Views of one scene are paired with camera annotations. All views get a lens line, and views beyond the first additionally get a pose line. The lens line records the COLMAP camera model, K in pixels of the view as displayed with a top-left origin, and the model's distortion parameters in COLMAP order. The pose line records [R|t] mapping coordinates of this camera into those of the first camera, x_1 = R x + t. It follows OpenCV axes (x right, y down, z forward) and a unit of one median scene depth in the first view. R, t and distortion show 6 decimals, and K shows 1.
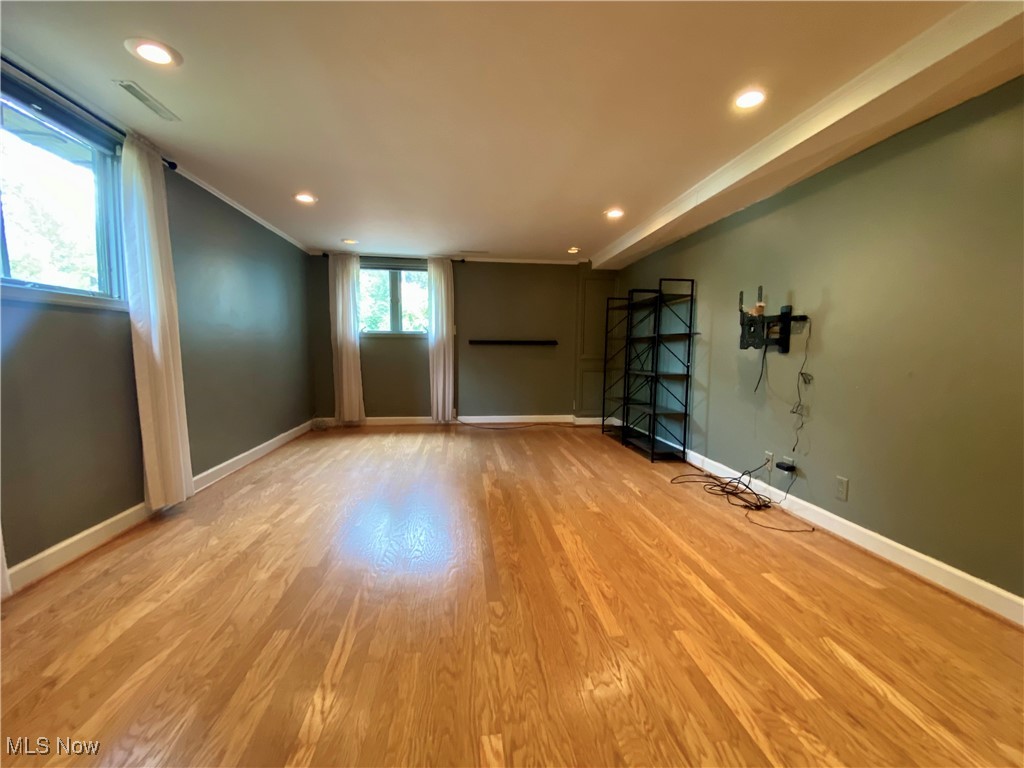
lens RADIAL K [[406.5, 0, 512.0], [0, 406.5, 384.0], [0, 0, 1]] dist [0.032682, -0.025988]
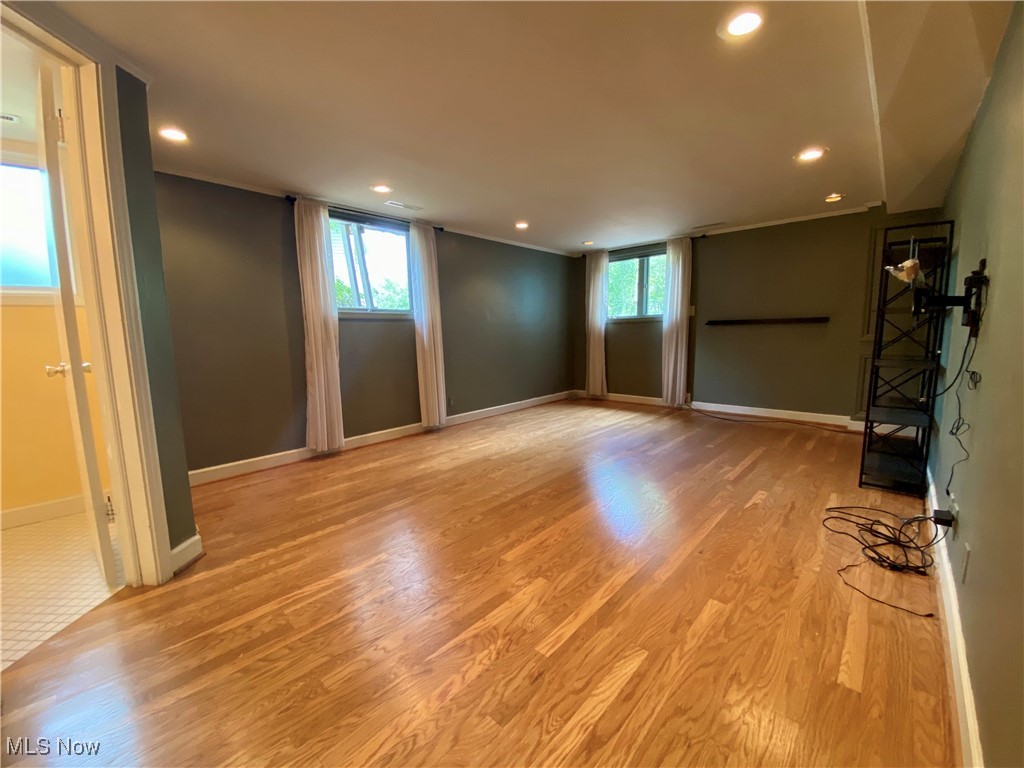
lens RADIAL K [[406.5, 0, 512.0], [0, 406.5, 384.0], [0, 0, 1]] dist [0.032682, -0.025988]
pose [[0.655845, 0.075052, -0.751156, 0.582111], [-0.038847, 0.997083, 0.065706, -0.015466], [0.753896, -0.013913, 0.656847, 0.080822]]
